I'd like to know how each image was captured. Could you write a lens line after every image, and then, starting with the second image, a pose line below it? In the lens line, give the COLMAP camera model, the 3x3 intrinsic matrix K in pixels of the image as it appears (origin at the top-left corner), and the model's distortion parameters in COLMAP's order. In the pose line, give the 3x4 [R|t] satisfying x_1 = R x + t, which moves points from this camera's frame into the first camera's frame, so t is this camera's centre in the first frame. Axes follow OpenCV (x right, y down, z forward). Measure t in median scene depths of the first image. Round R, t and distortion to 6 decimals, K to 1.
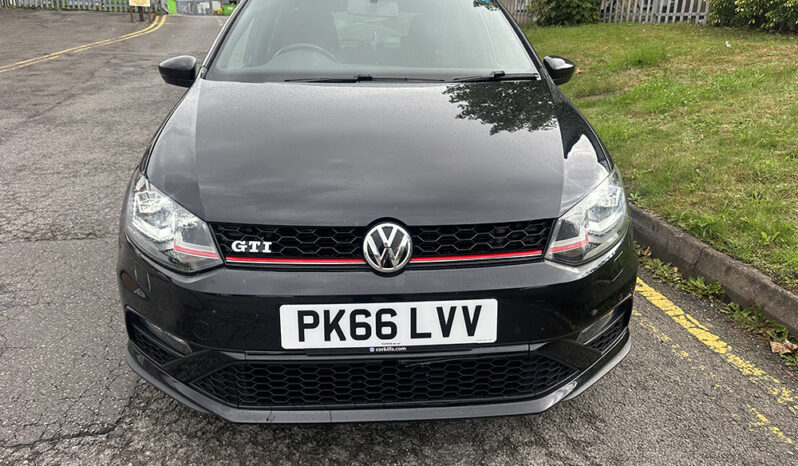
lens RADIAL K [[573.4, 0, 400.0], [0, 573.4, 229.9], [0, 0, 1]] dist [0.047602, -0.013747]
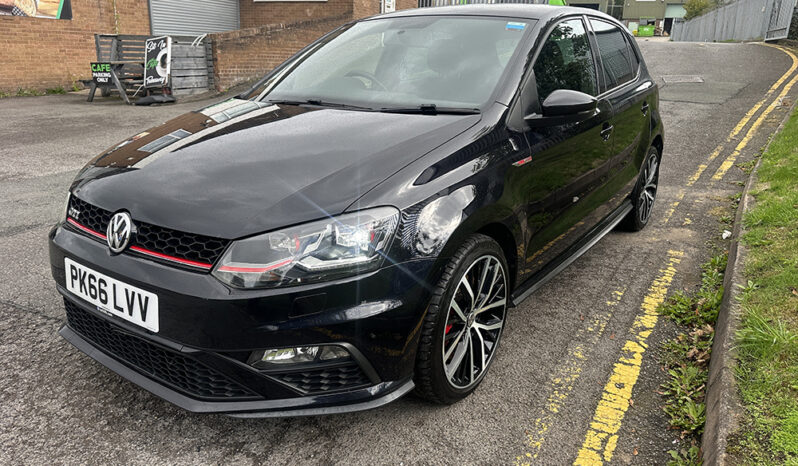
lens RADIAL K [[573.4, 0, 406.2], [0, 573.4, 233.9], [0, 0, 1]] dist [0.047602, -0.013747]
pose [[0.777495, 0.198246, -0.596825, 1.210834], [-0.214110, 0.975764, 0.045193, -0.156188], [0.591320, 0.092649, 0.801097, 0.357129]]
